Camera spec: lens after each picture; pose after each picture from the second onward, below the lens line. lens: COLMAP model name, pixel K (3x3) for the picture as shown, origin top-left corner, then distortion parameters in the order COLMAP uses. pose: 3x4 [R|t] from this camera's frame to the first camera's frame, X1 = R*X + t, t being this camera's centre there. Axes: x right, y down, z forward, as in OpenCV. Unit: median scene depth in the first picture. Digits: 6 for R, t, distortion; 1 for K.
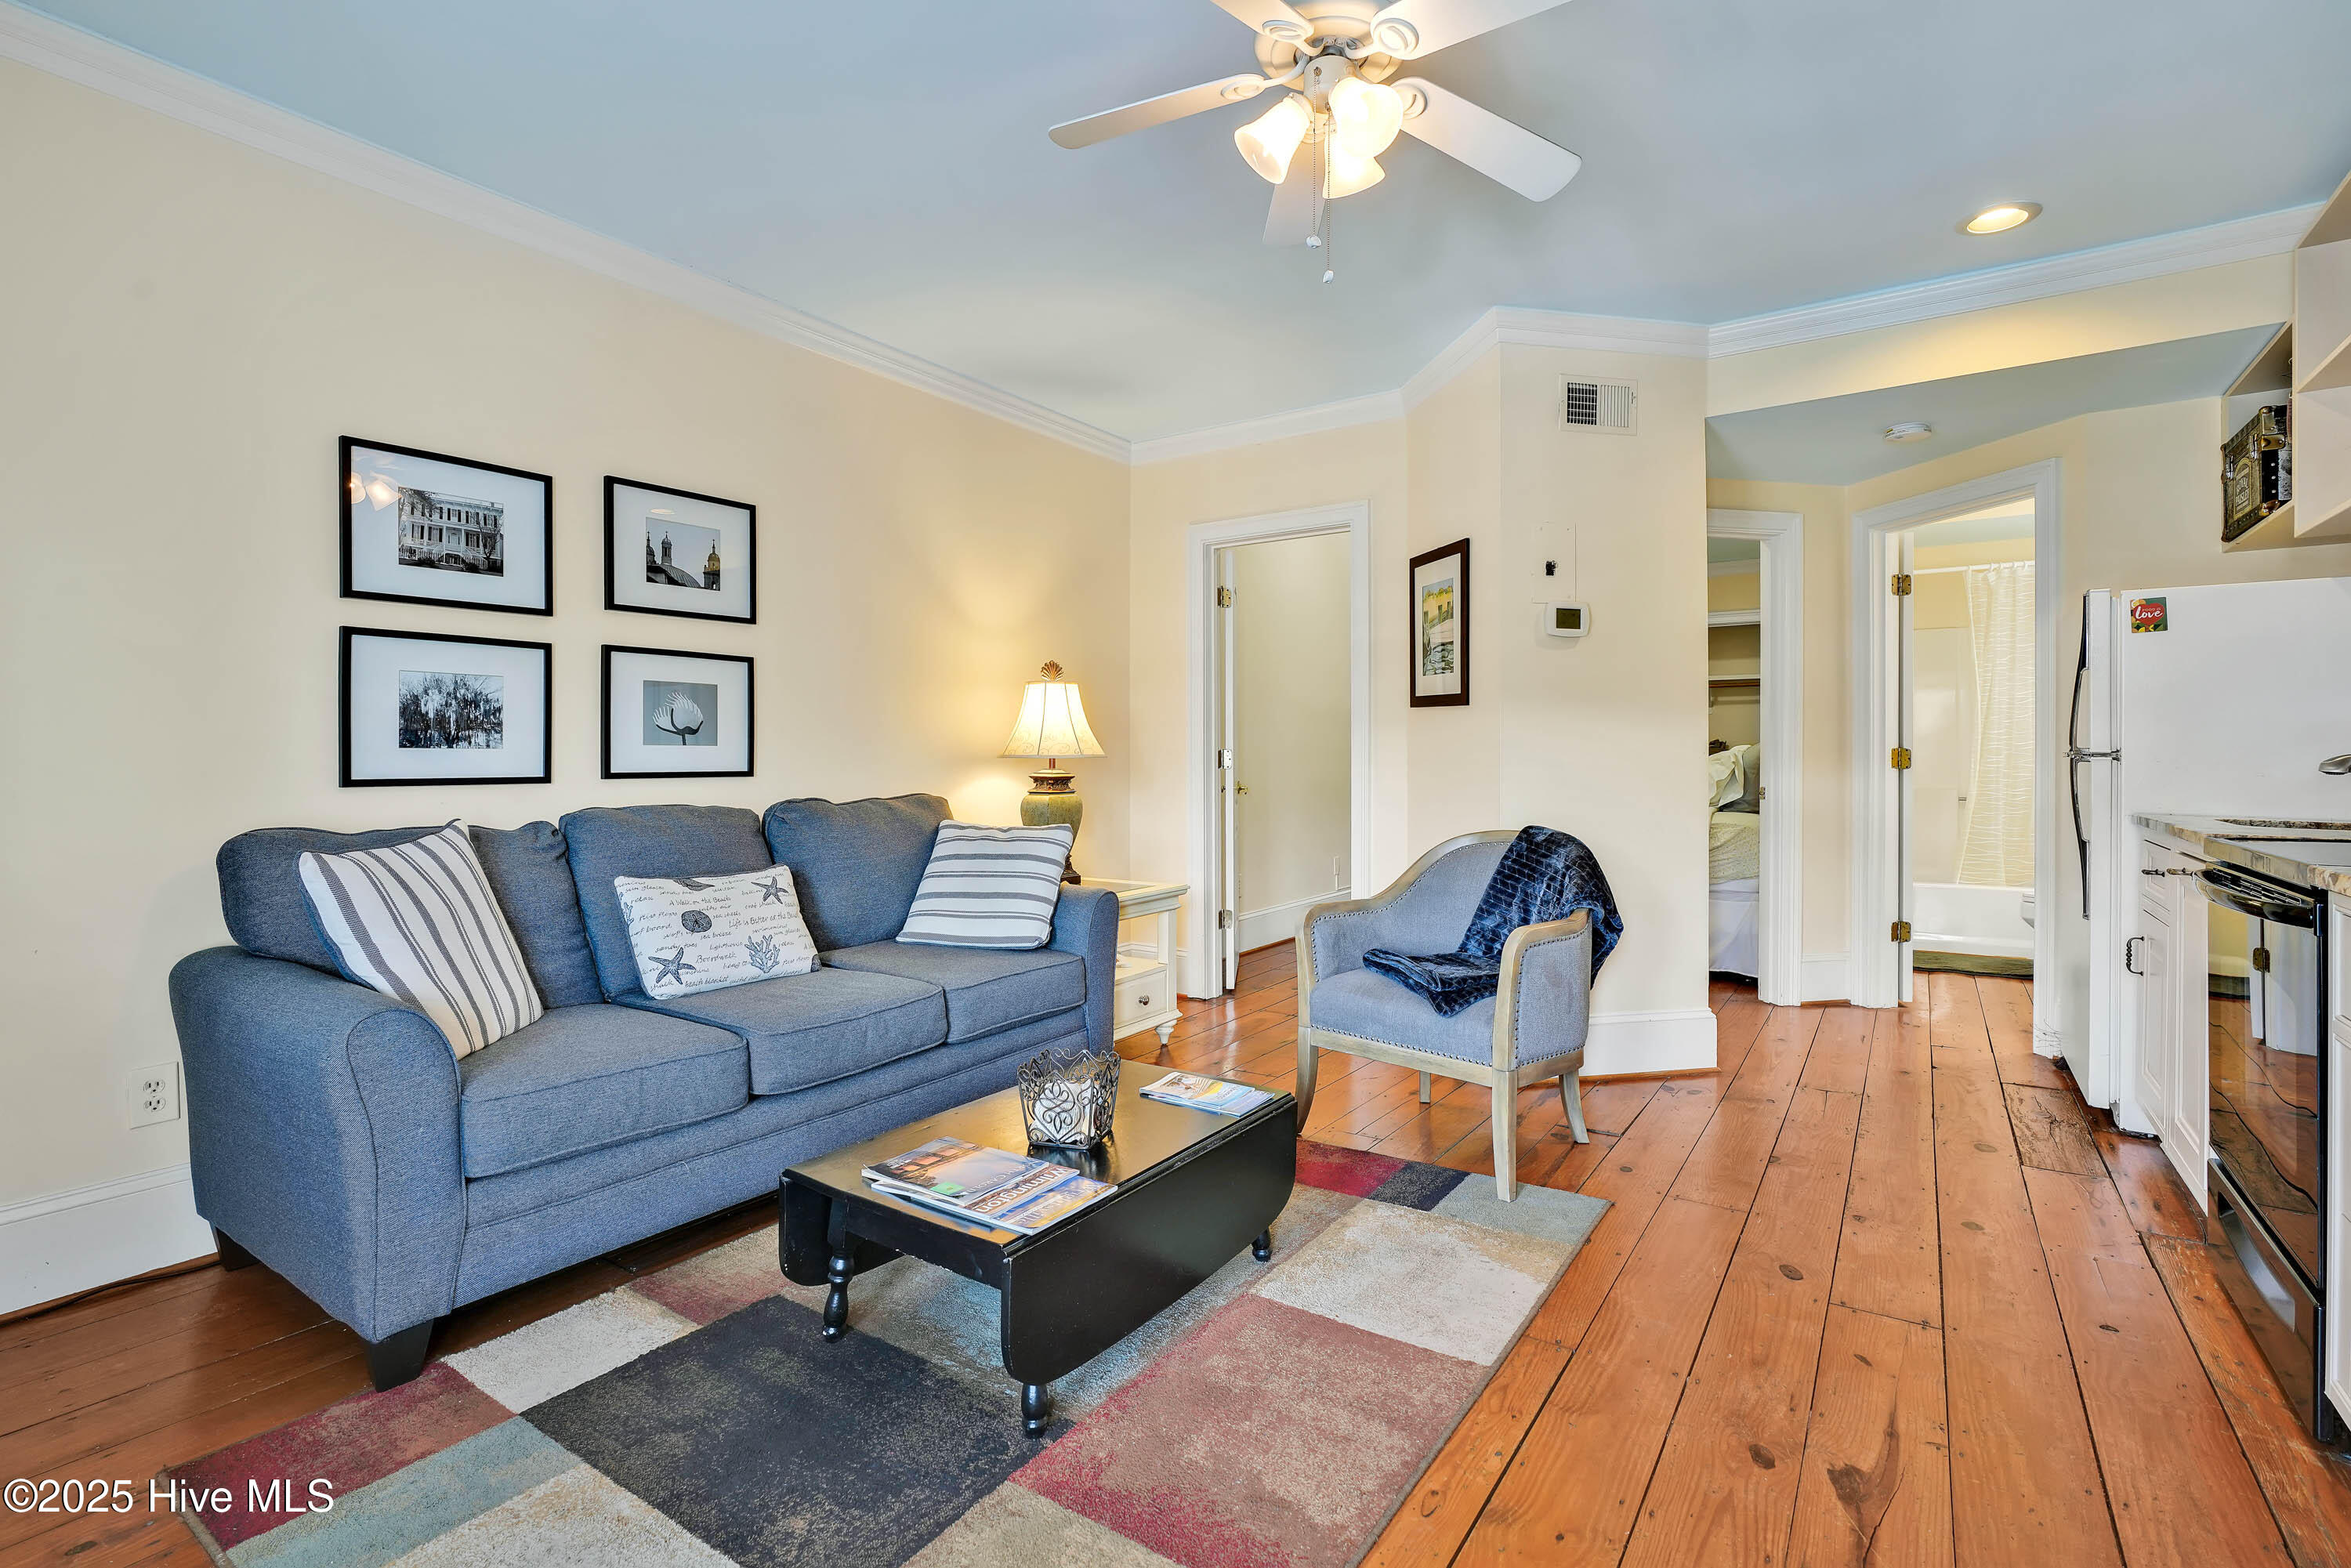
lens RADIAL K [[1074.3, 0, 1172.0], [0, 1074.3, 751.7], [0, 0, 1]] dist [-0.019632, 0.005773]
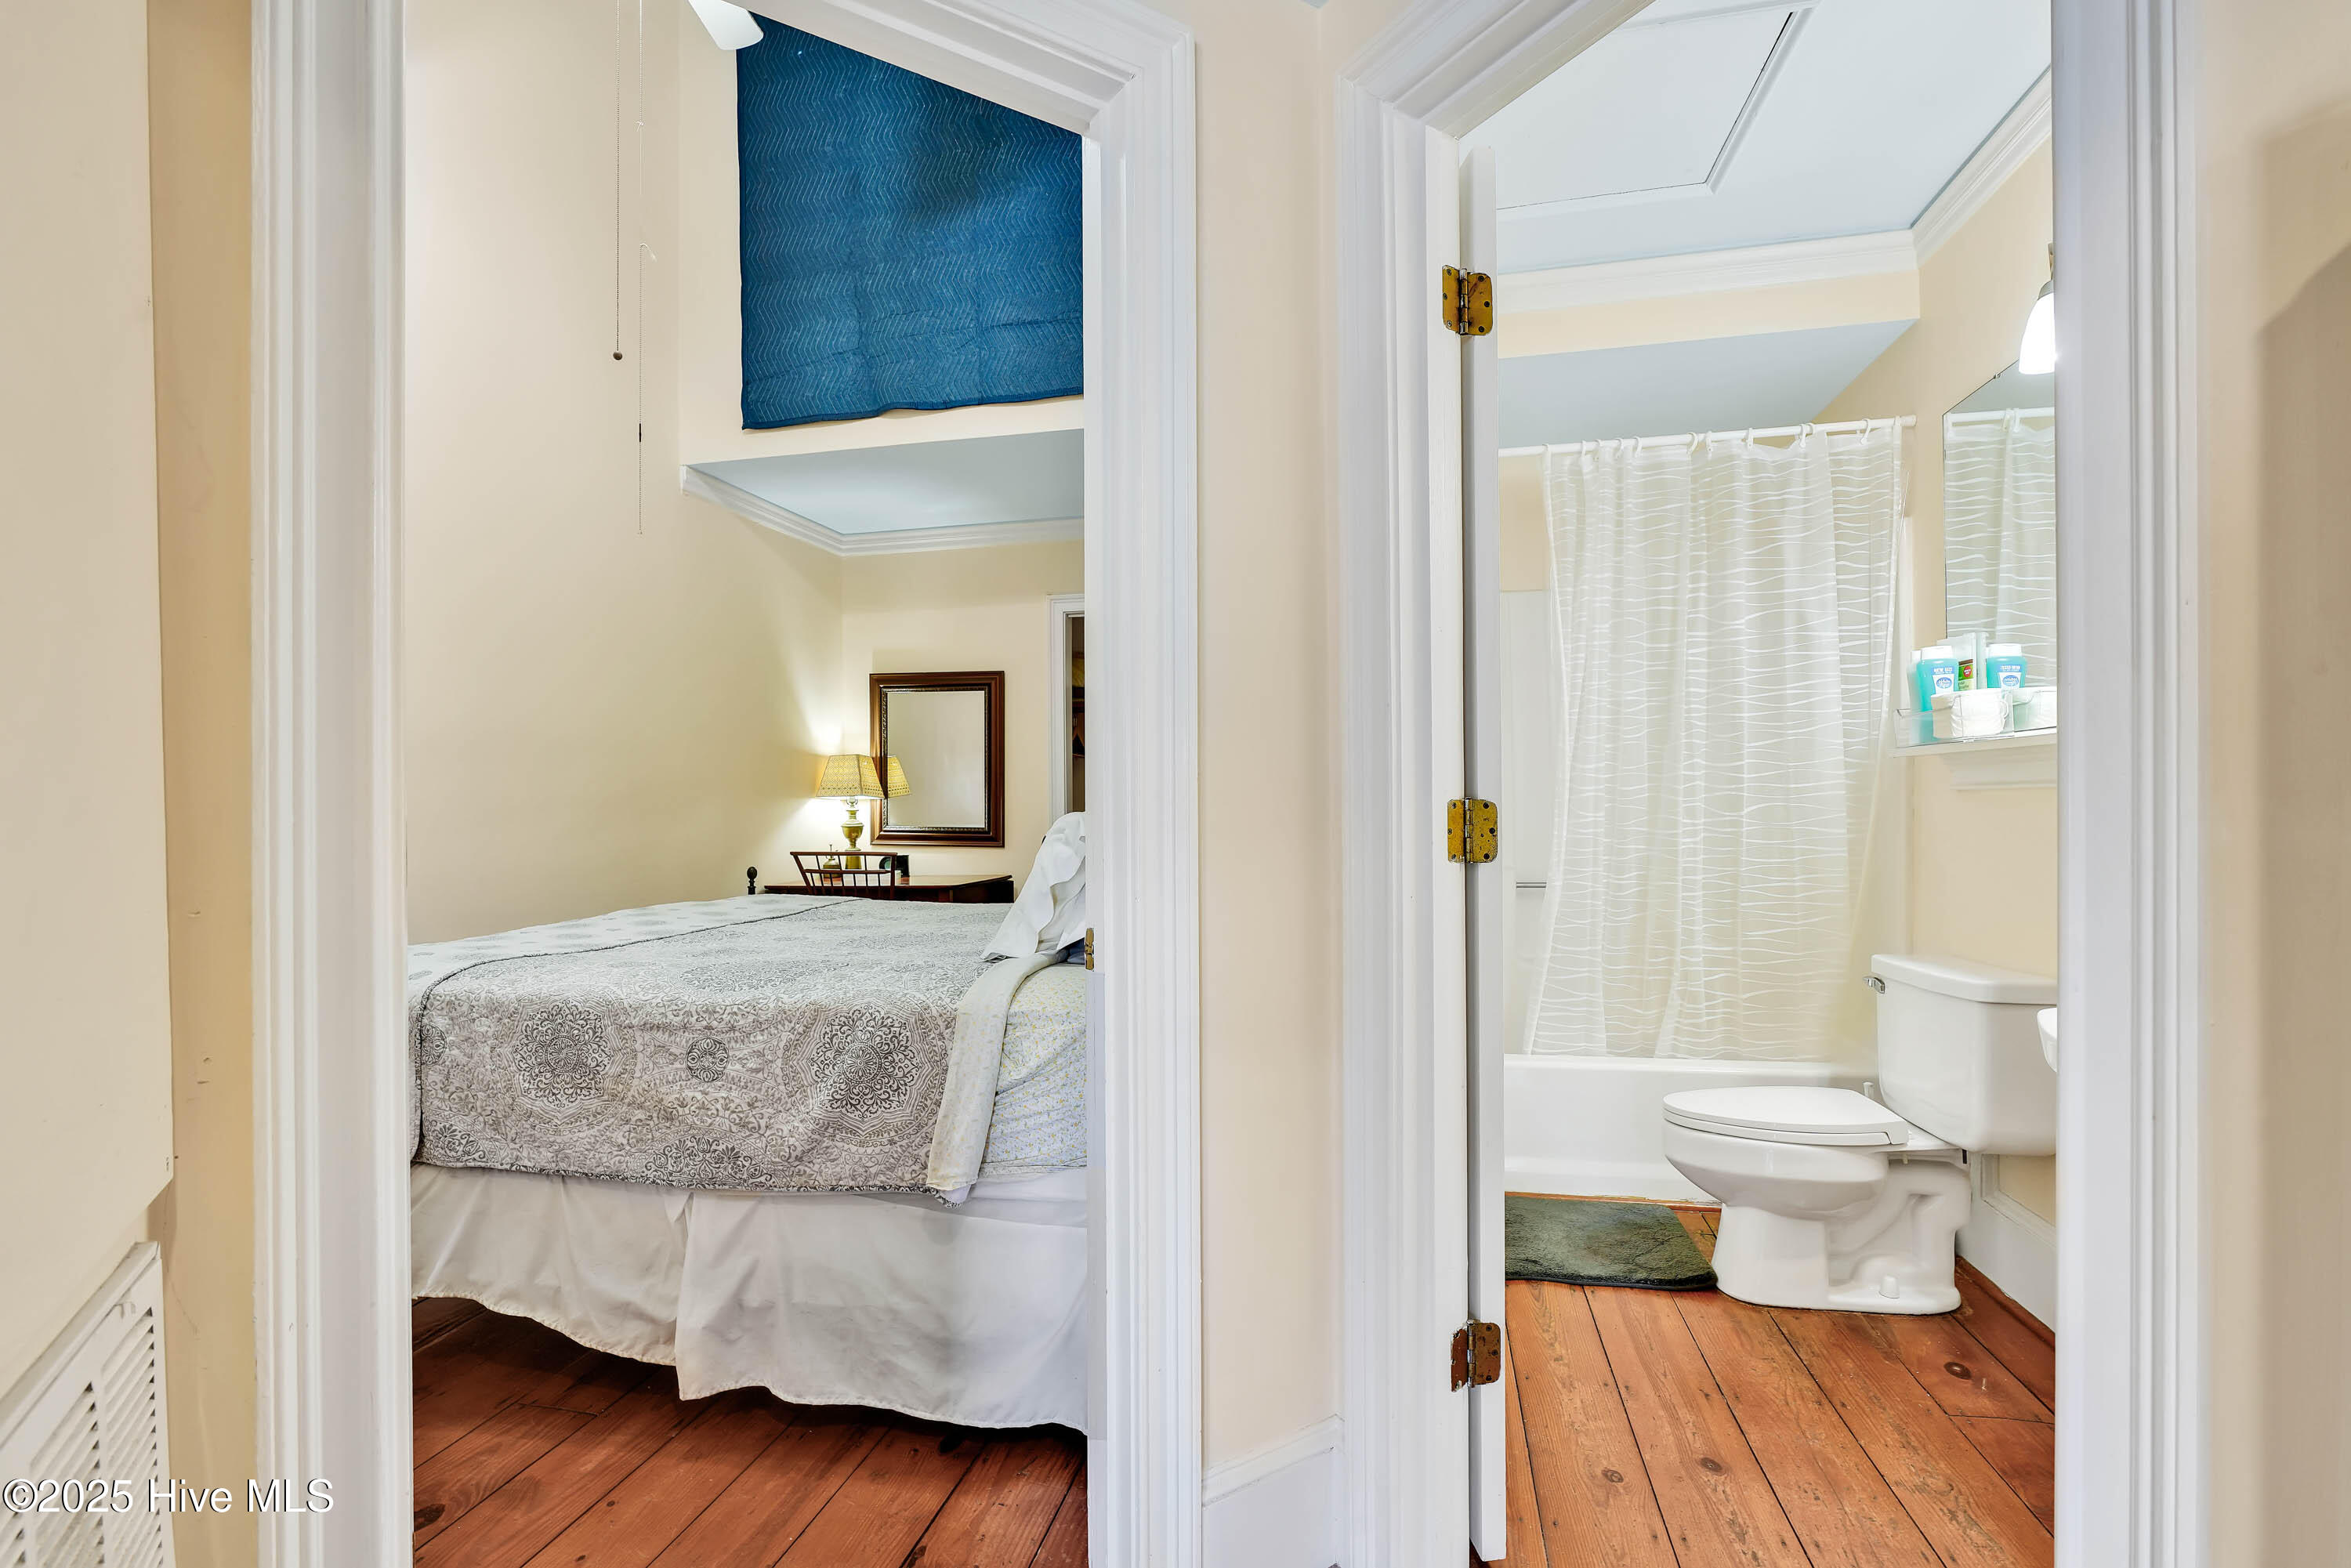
lens RADIAL K [[1074.3, 0, 1192.9], [0, 1074.3, 801.6], [0, 0, 1]] dist [-0.019632, 0.005773]
pose [[0.917959, -0.008662, 0.396580, 0.690422], [0.009809, 0.999952, -0.000863, -0.004570], [-0.396553, 0.004683, 0.918000, 1.063502]]
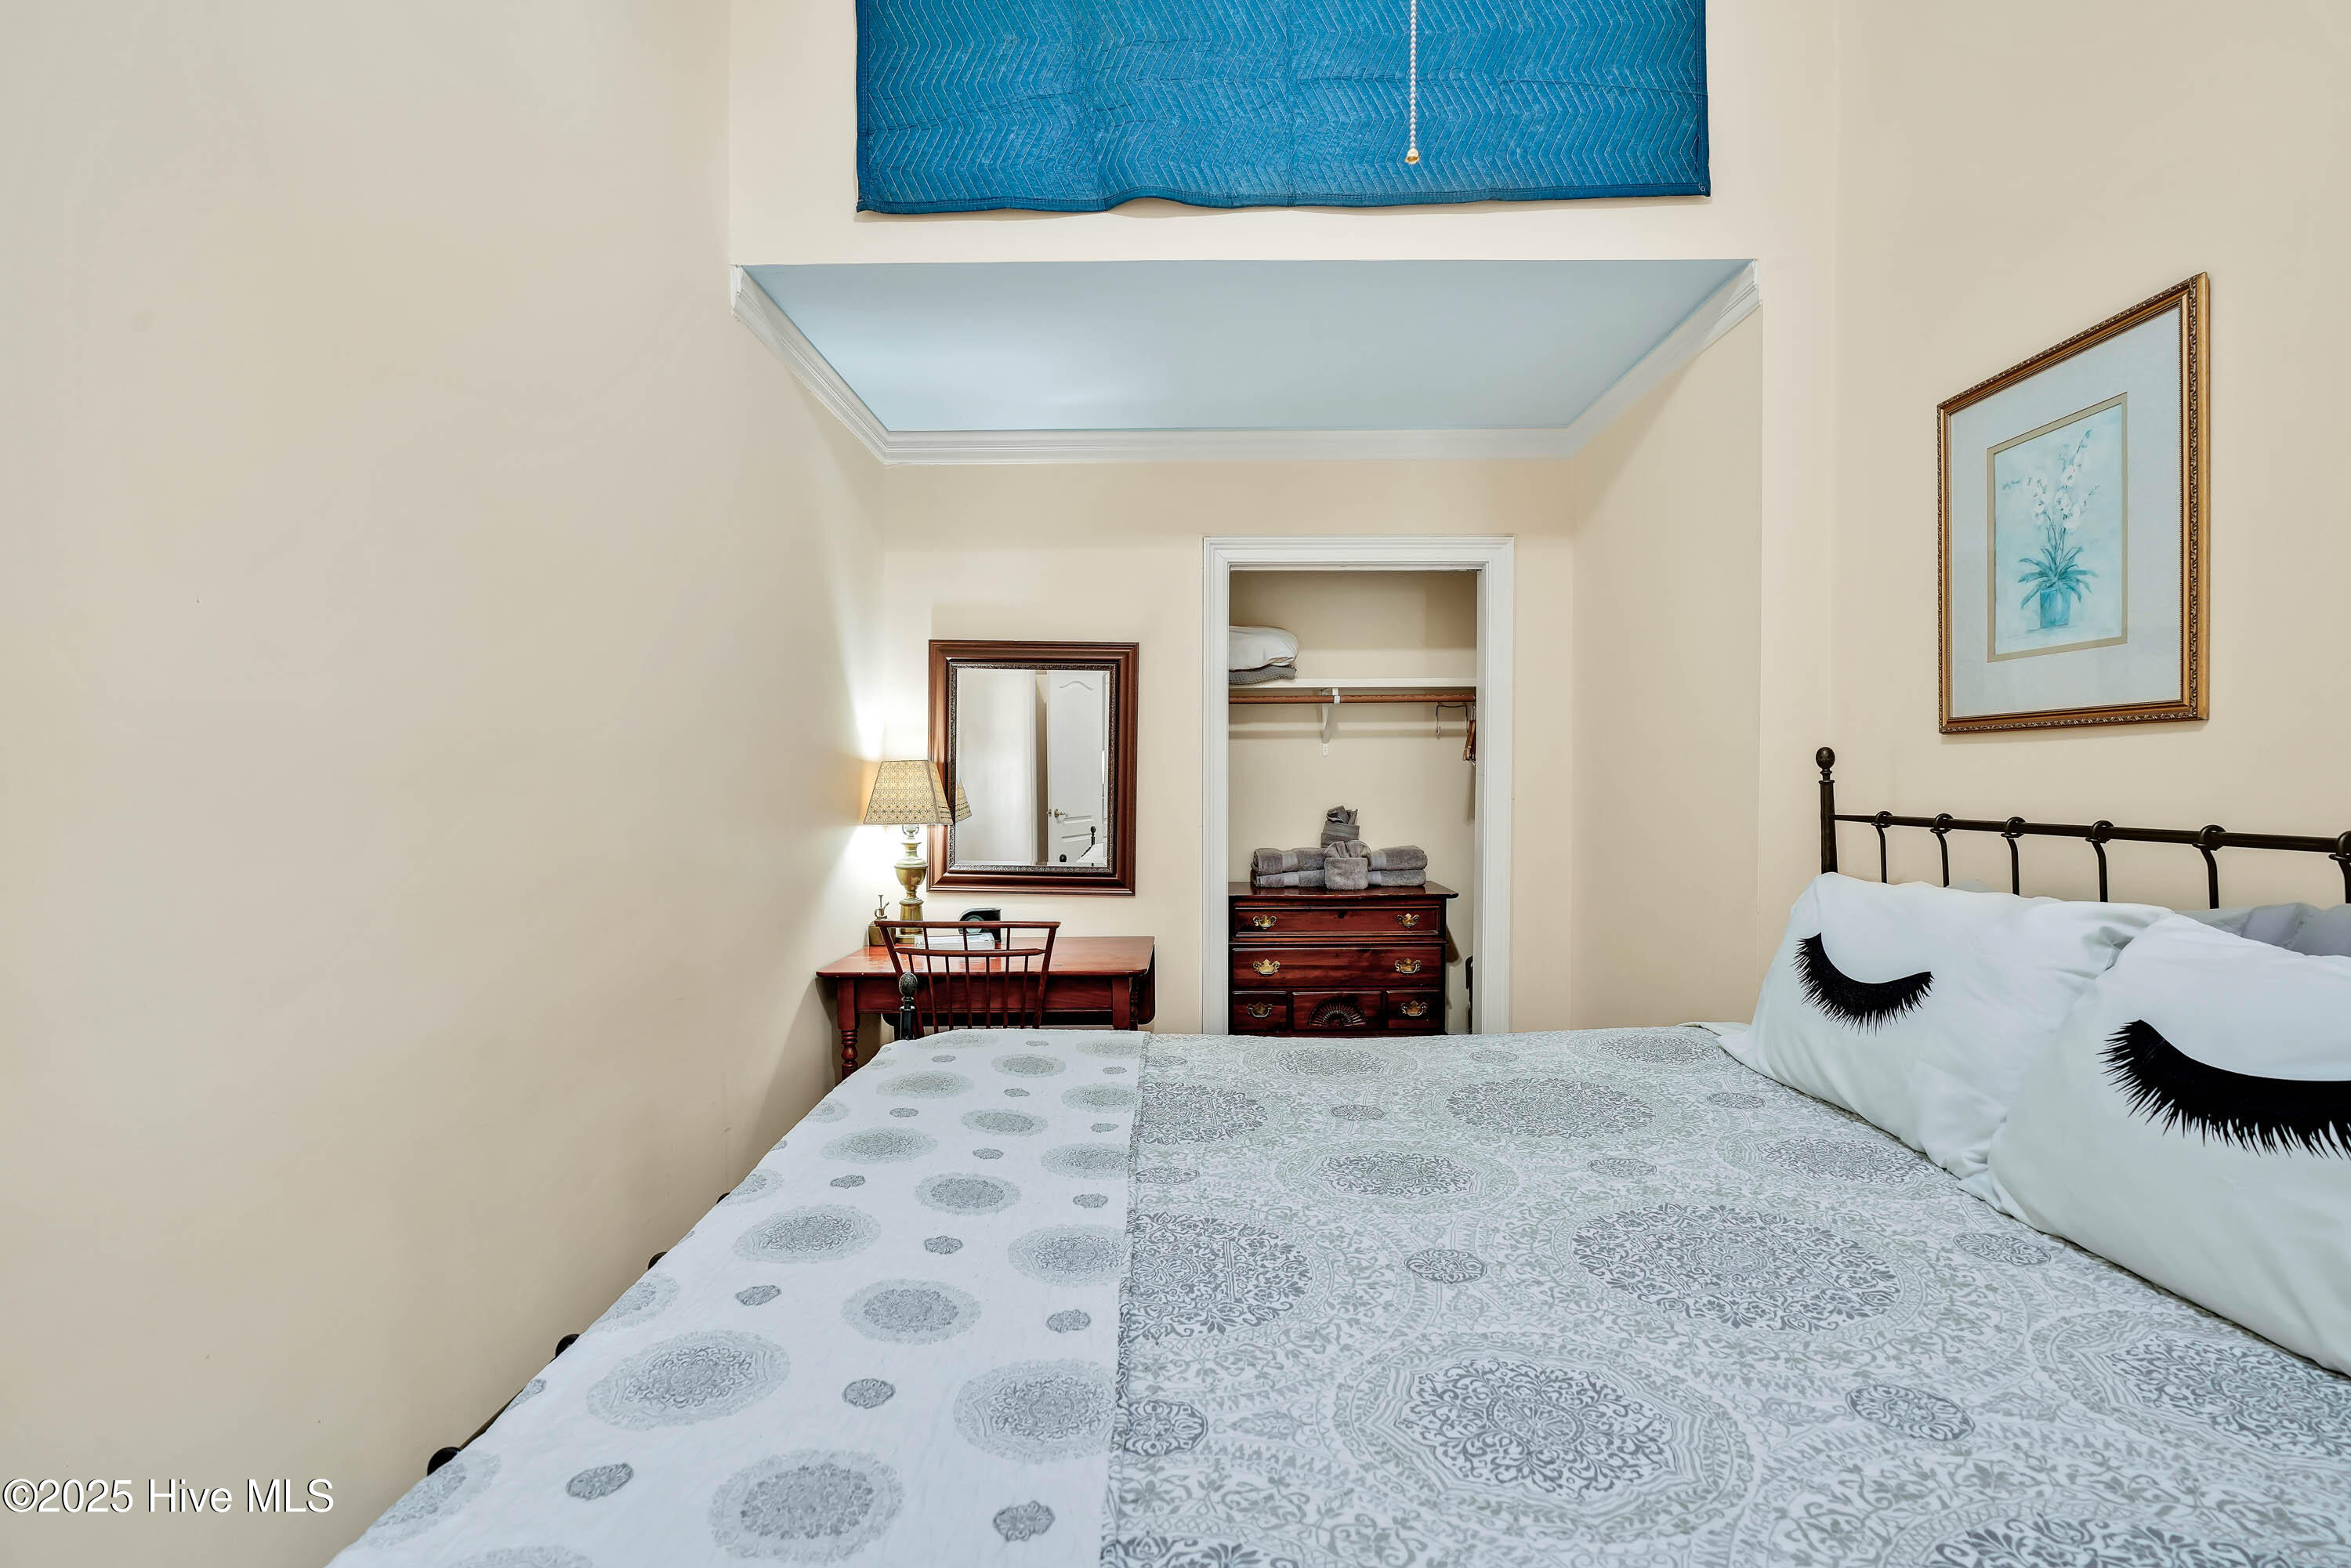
lens RADIAL K [[1074.3, 0, 1172.2], [0, 1074.3, 790.3], [0, 0, 1]] dist [-0.019632, 0.005773]
pose [[0.831268, -0.001797, 0.555869, 0.458862], [-0.001953, 0.999979, 0.006153, -0.062653], [-0.555868, -0.006200, 0.831247, 1.755193]]
